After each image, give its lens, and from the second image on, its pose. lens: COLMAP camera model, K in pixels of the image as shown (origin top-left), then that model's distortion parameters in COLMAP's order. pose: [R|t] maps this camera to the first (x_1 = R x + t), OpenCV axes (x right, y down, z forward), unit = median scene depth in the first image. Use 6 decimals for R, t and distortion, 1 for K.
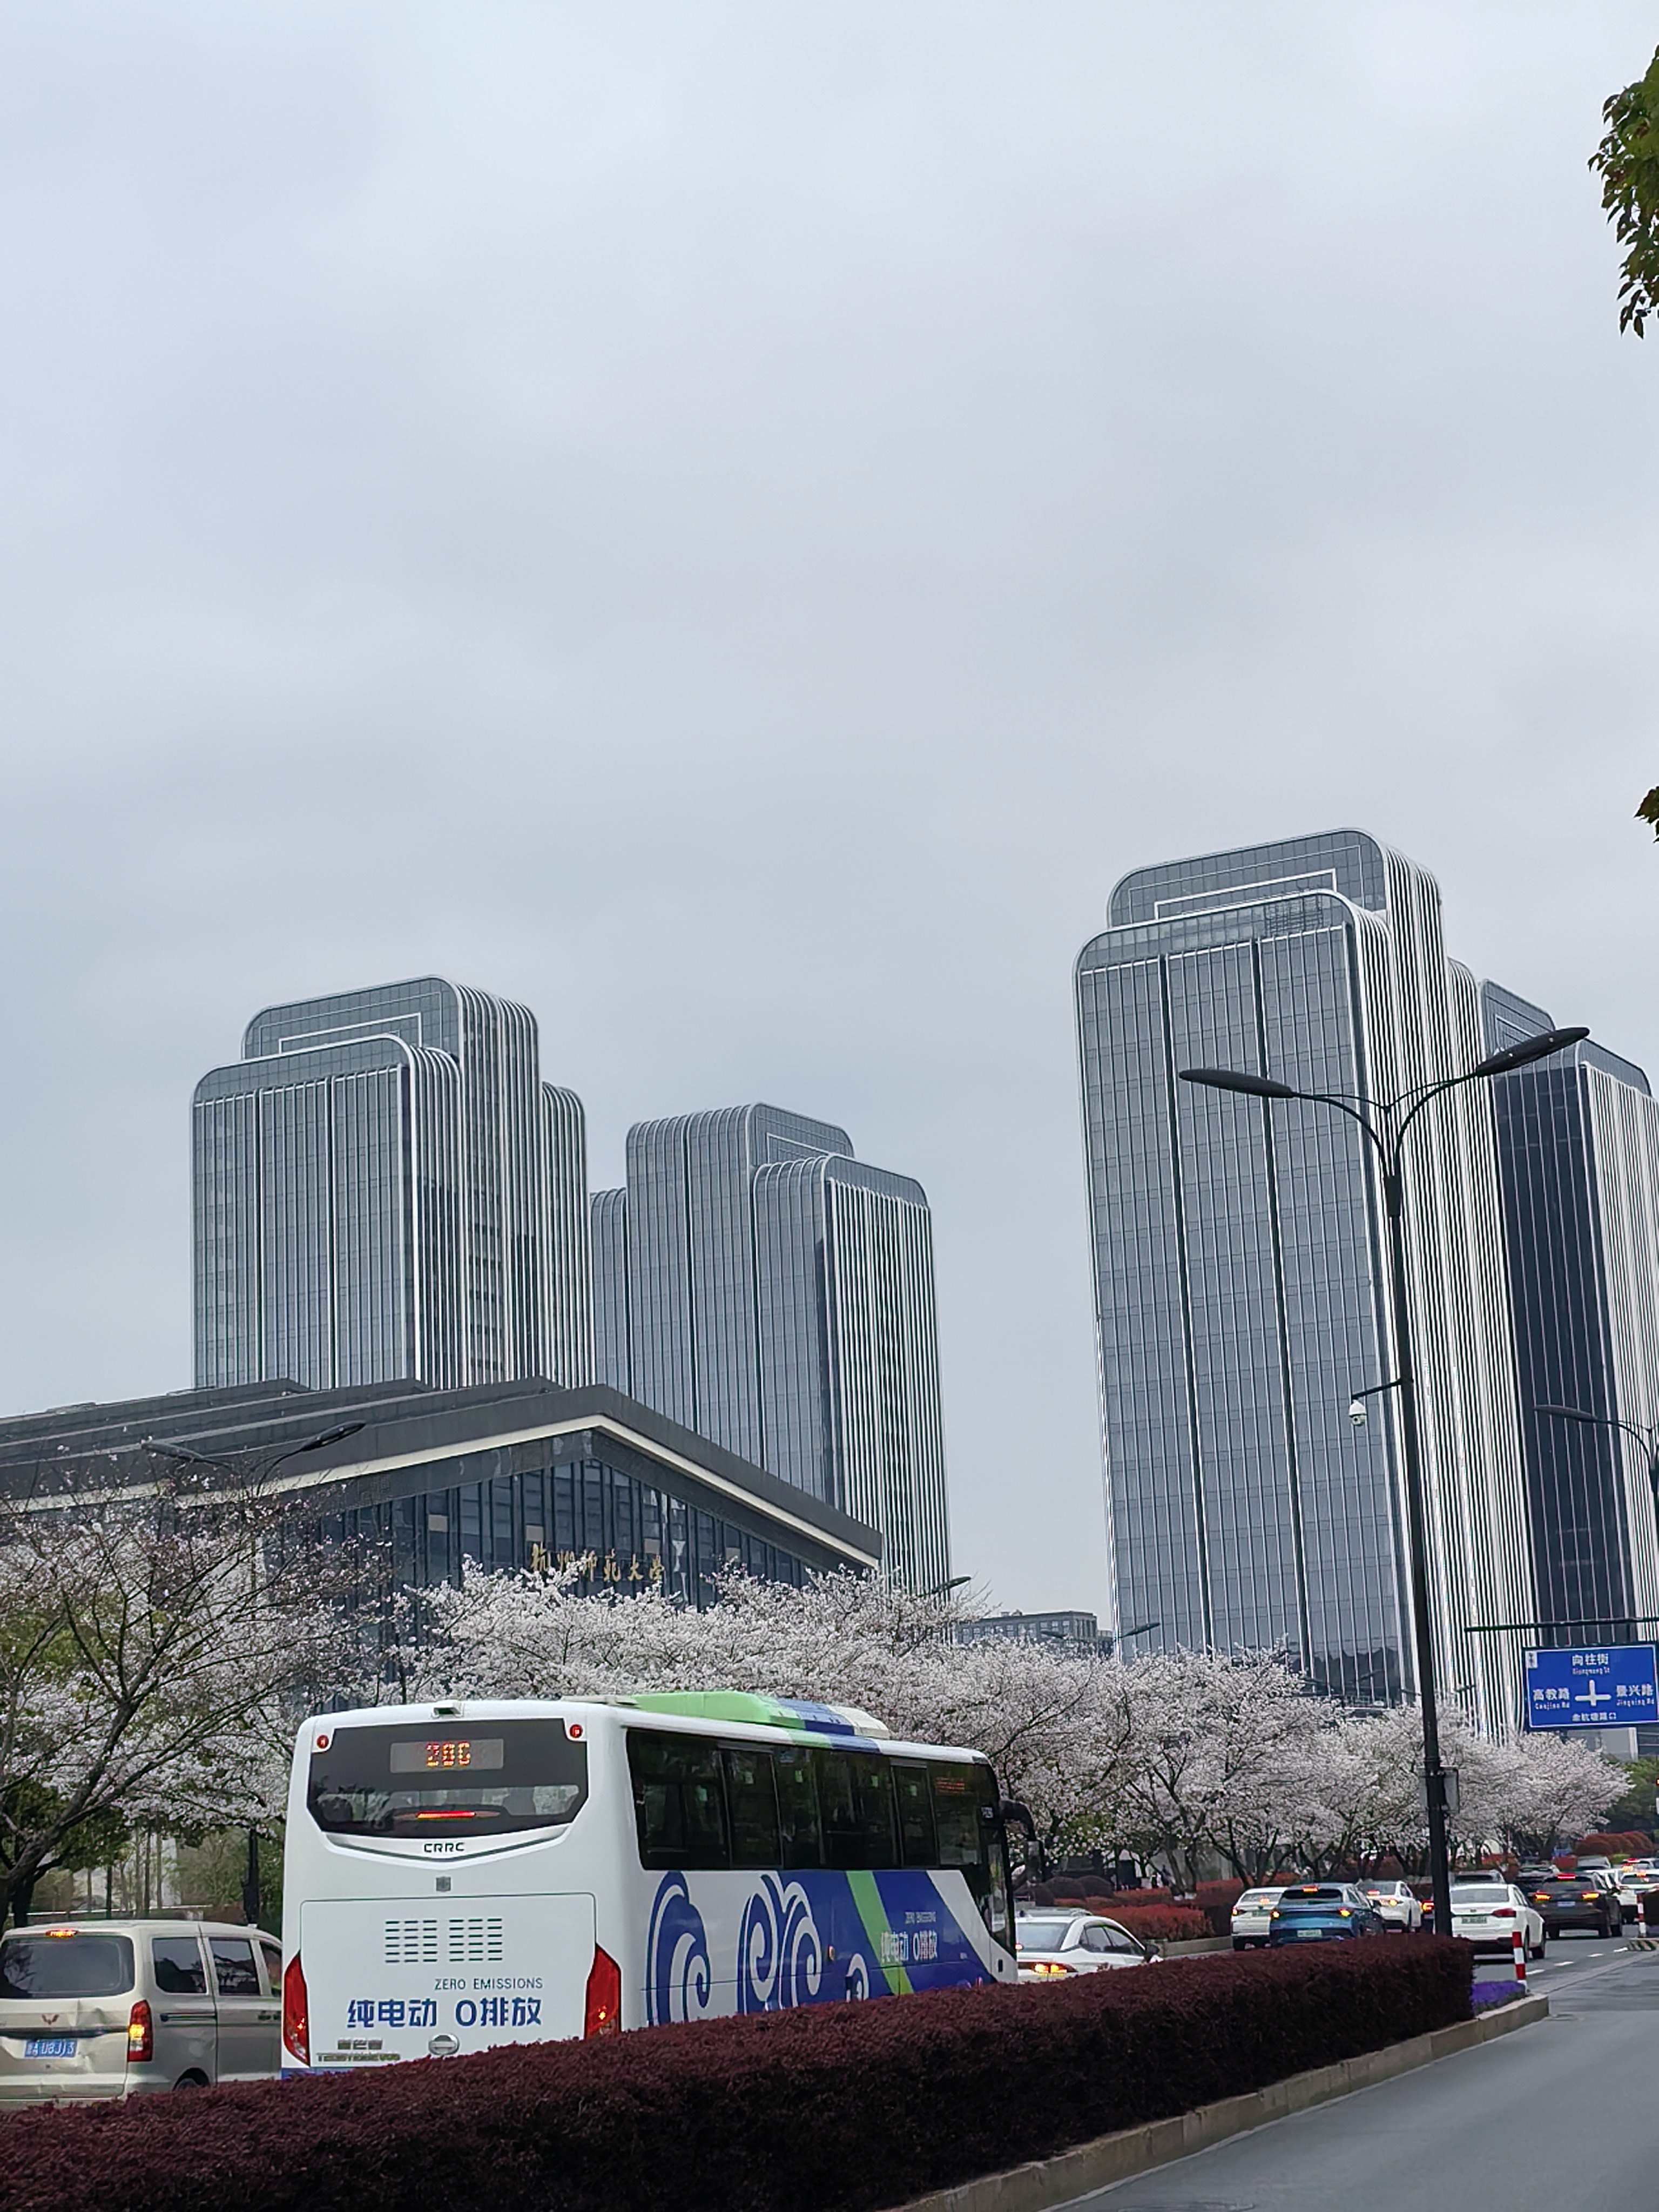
lens RADIAL K [[3673.9, 0, 832.6], [0, 3673.9, 1103.7], [0, 0, 1]] dist [0.104143, 0.000000]
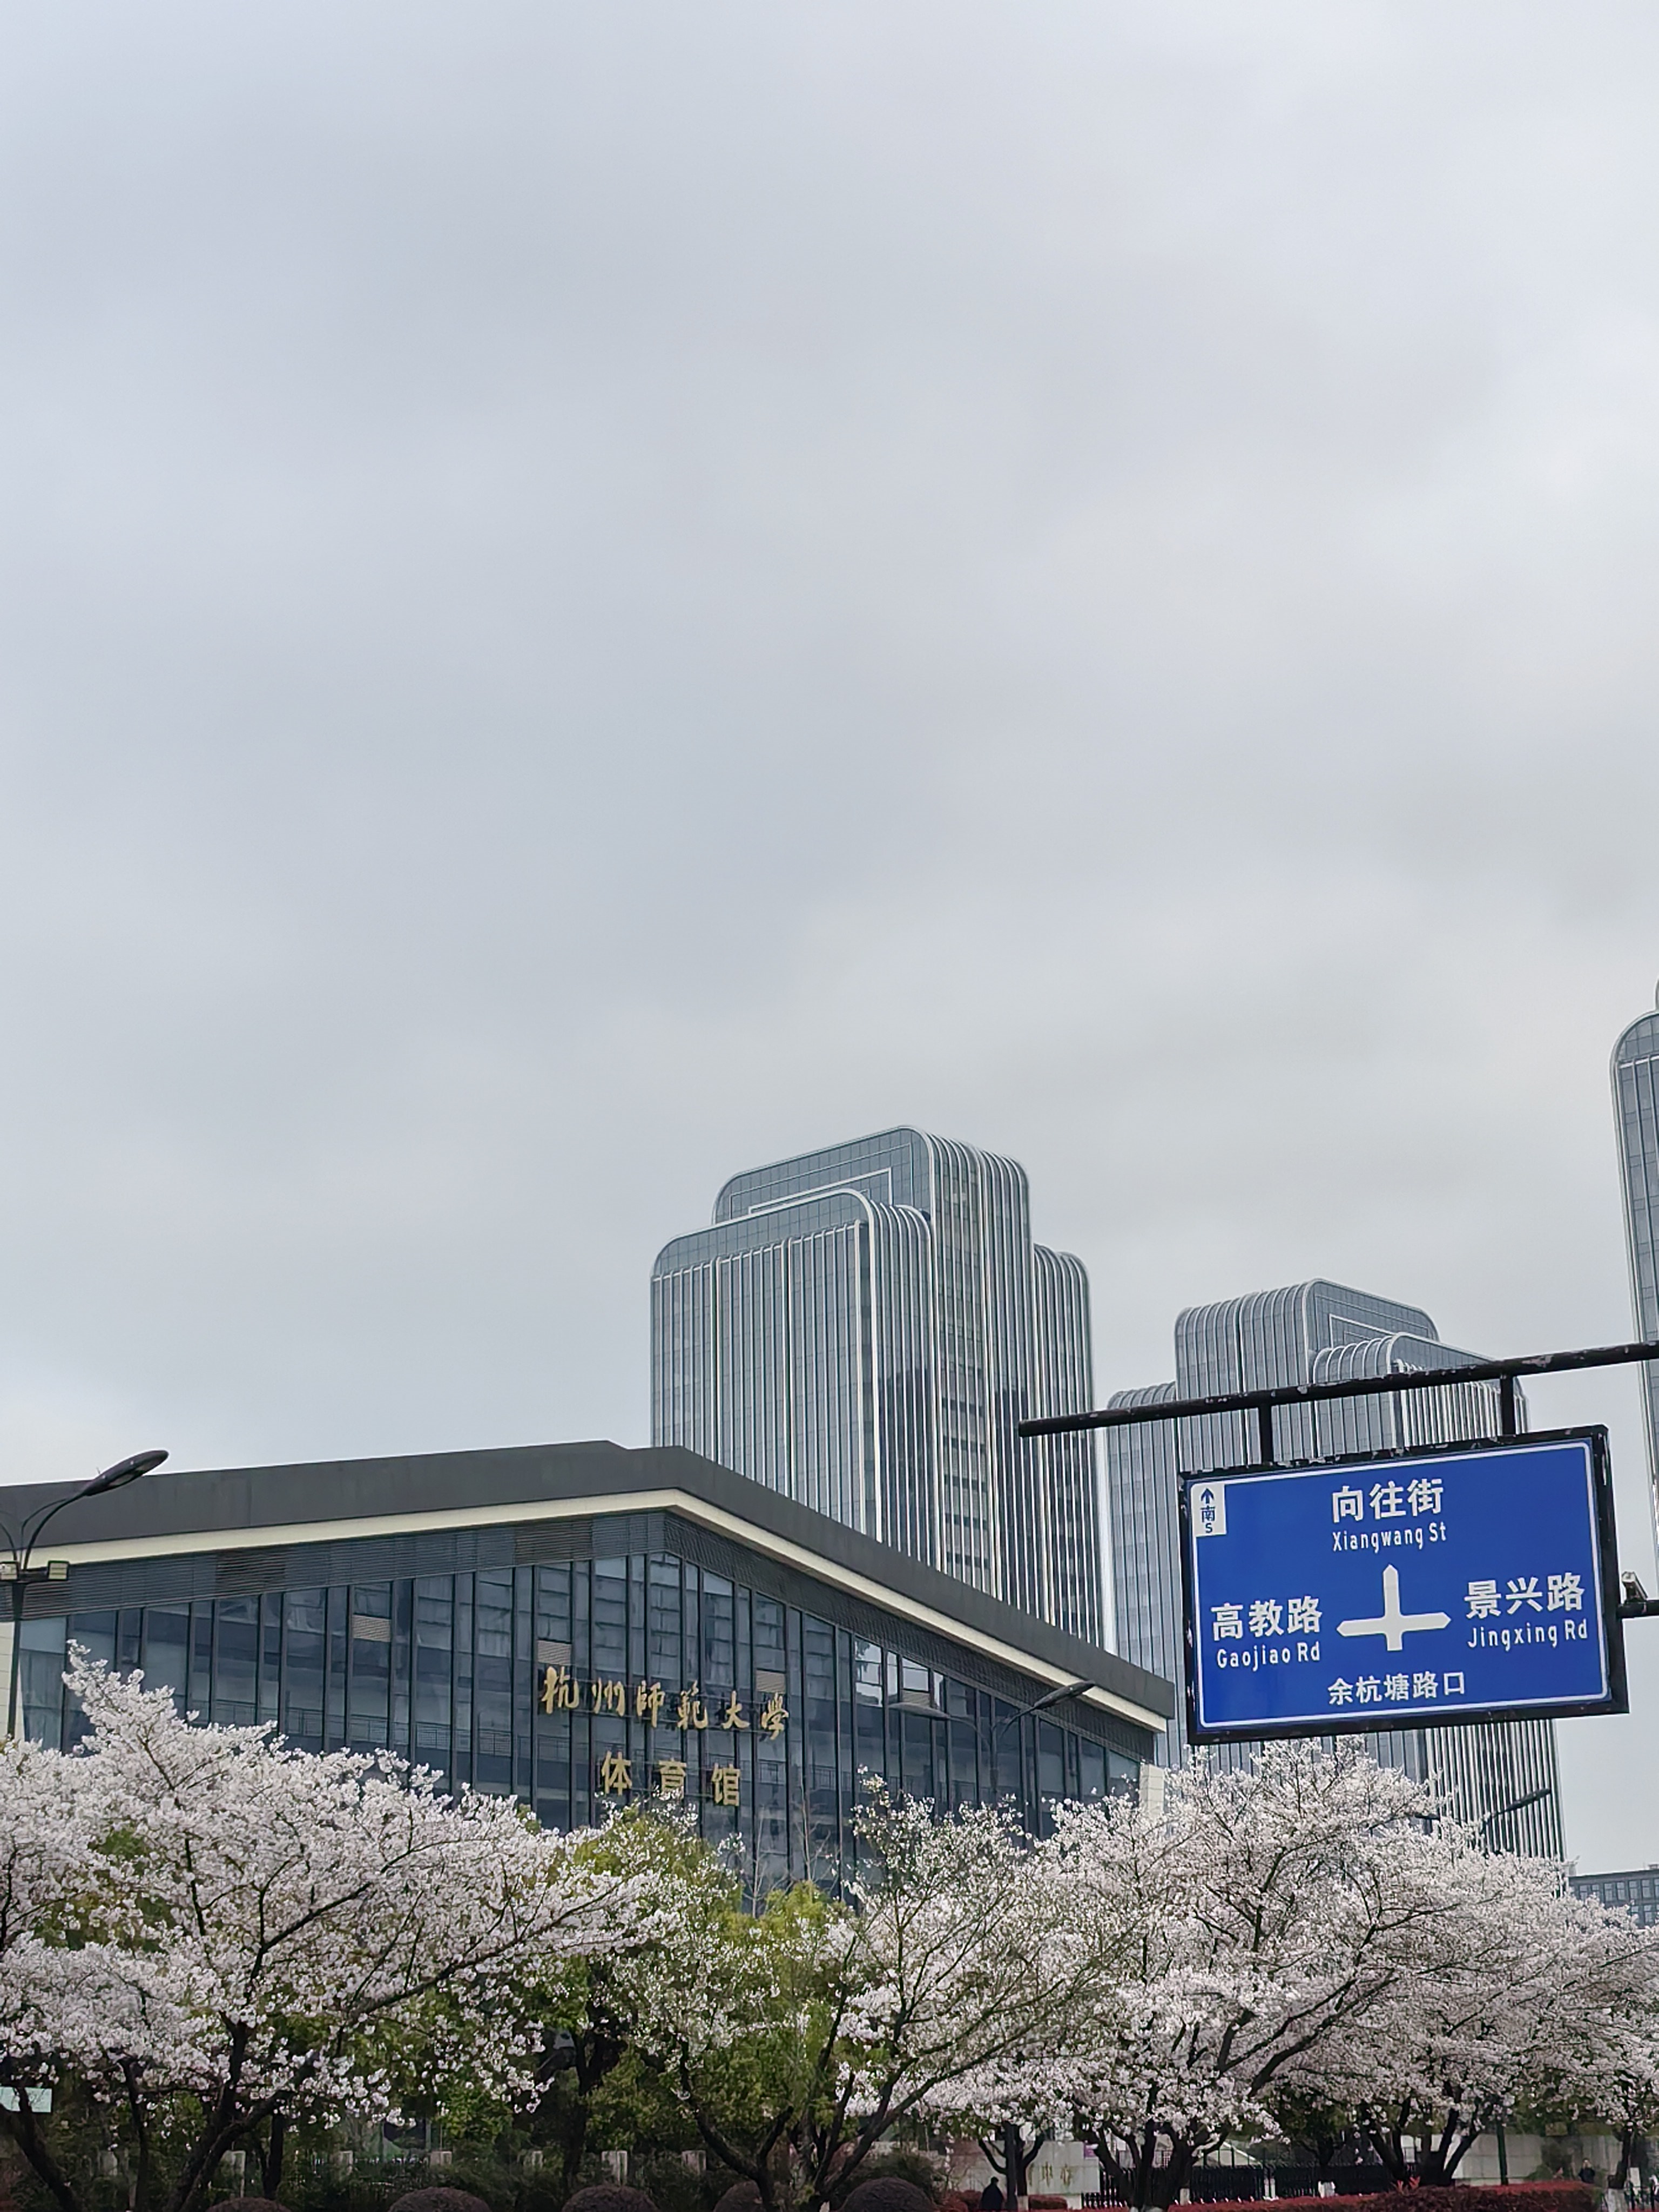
lens RADIAL K [[3415.1, 0, 822.9], [0, 3415.1, 1108.2], [0, 0, 1]] dist [0.087189, 0.000000]
pose [[0.973858, -0.043631, -0.222928, 0.074594], [0.023489, 0.995462, -0.092215, 0.047643], [0.225940, 0.084568, 0.970464, 0.237501]]
